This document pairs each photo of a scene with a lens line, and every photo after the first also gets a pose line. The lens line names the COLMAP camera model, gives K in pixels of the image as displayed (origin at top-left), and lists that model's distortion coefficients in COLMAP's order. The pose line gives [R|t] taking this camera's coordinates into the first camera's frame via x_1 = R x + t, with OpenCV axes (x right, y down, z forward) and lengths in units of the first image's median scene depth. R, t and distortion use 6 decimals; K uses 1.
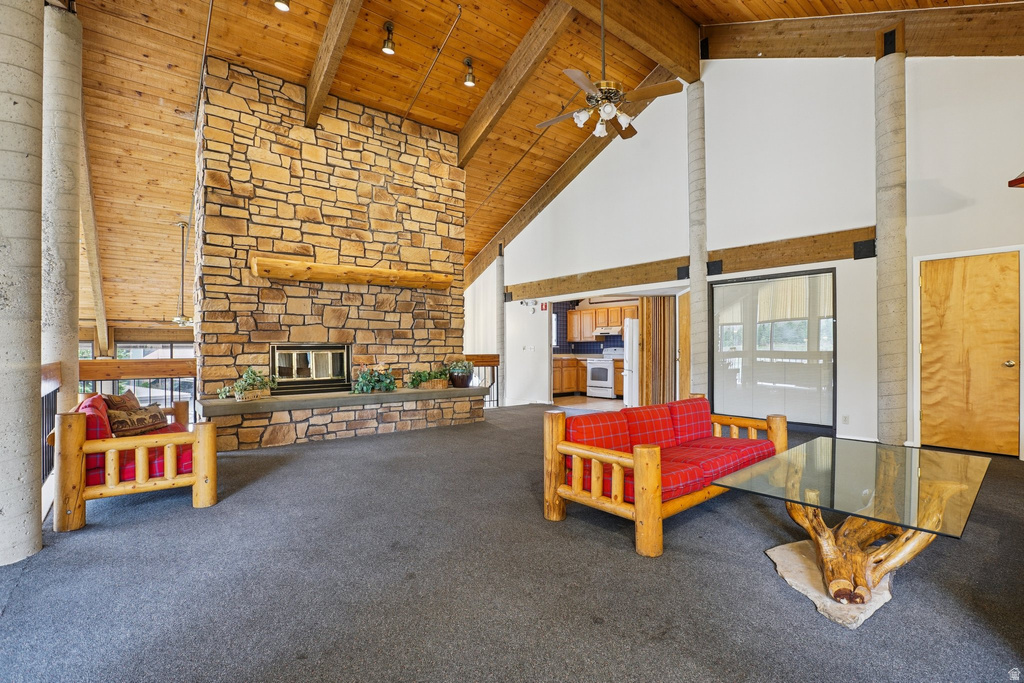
lens RADIAL K [[480.3, 0, 512.4], [0, 480.3, 347.2], [0, 0, 1]] dist [-0.000400, -0.000007]
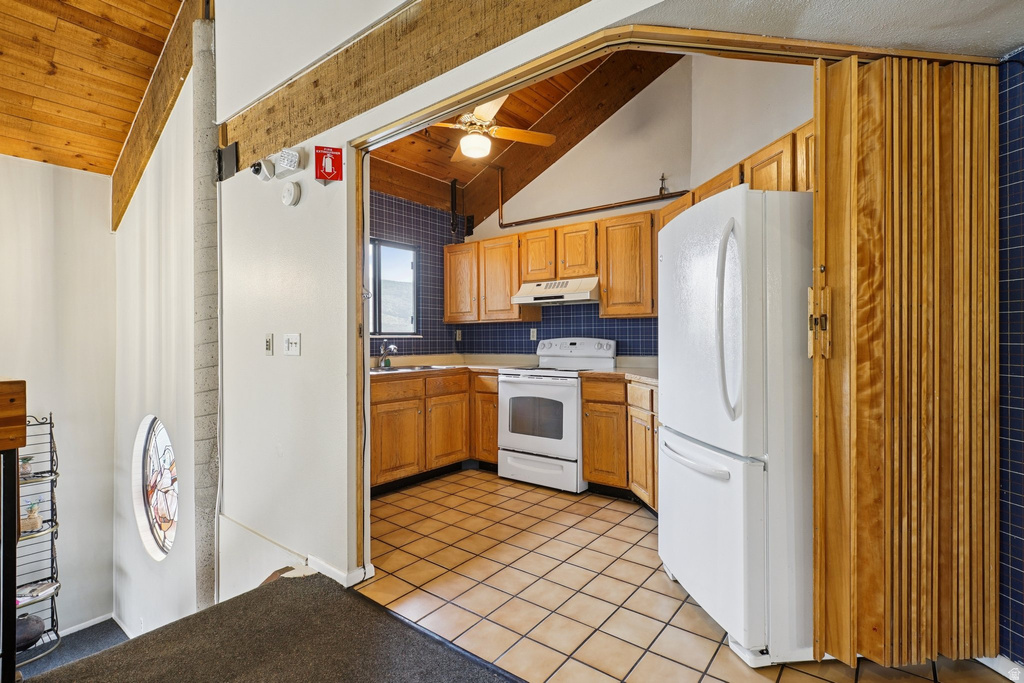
lens RADIAL K [[480.3, 0, 514.5], [0, 480.3, 338.5], [0, 0, 1]] dist [-0.000400, -0.000007]
pose [[0.972858, -0.005504, 0.231338, 0.085299], [0.004367, 0.999976, 0.005427, -0.000897], [-0.231362, -0.004269, 0.972858, 0.652485]]
